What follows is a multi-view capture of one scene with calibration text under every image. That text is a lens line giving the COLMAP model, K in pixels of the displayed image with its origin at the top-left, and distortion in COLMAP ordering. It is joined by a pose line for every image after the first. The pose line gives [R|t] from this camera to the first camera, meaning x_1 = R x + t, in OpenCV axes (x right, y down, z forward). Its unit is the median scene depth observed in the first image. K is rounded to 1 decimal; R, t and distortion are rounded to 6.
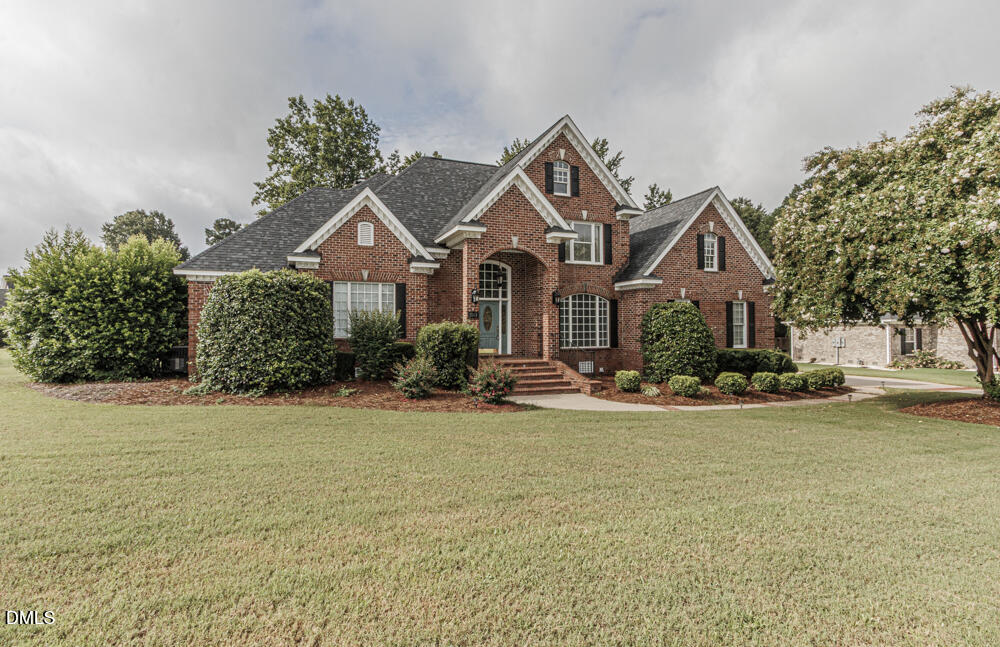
lens RADIAL K [[462.8, 0, 493.6], [0, 462.8, 322.9], [0, 0, 1]] dist [-0.000967, -0.000303]
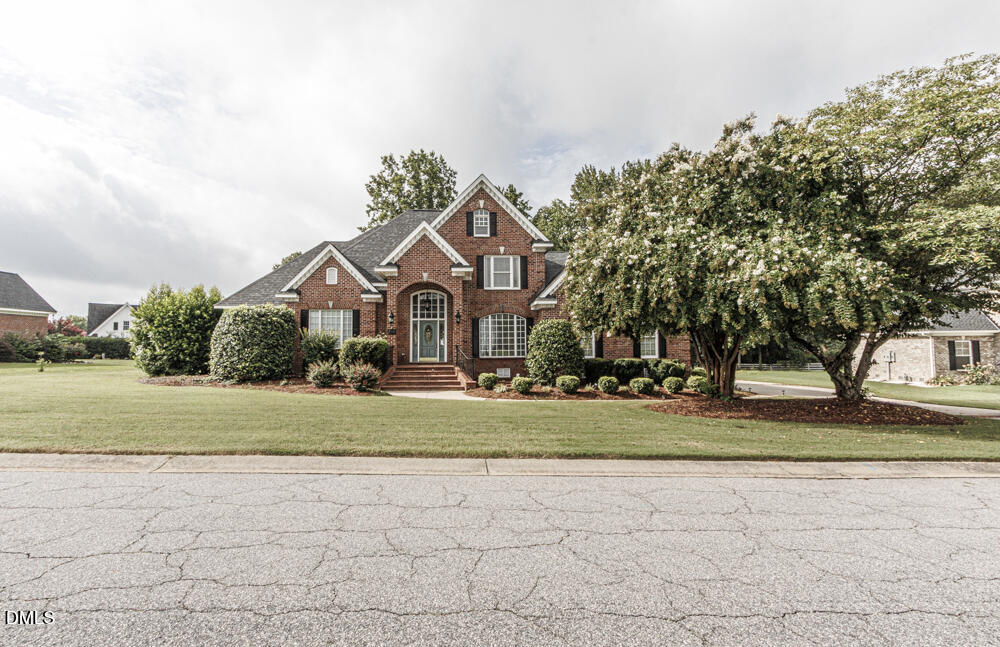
lens RADIAL K [[462.8, 0, 507.5], [0, 462.8, 325.9], [0, 0, 1]] dist [-0.000967, -0.000303]
pose [[0.960472, -0.016856, -0.277864, 0.564995], [0.007996, 0.999424, -0.032990, 0.011522], [0.278260, 0.029465, 0.960054, -0.188209]]
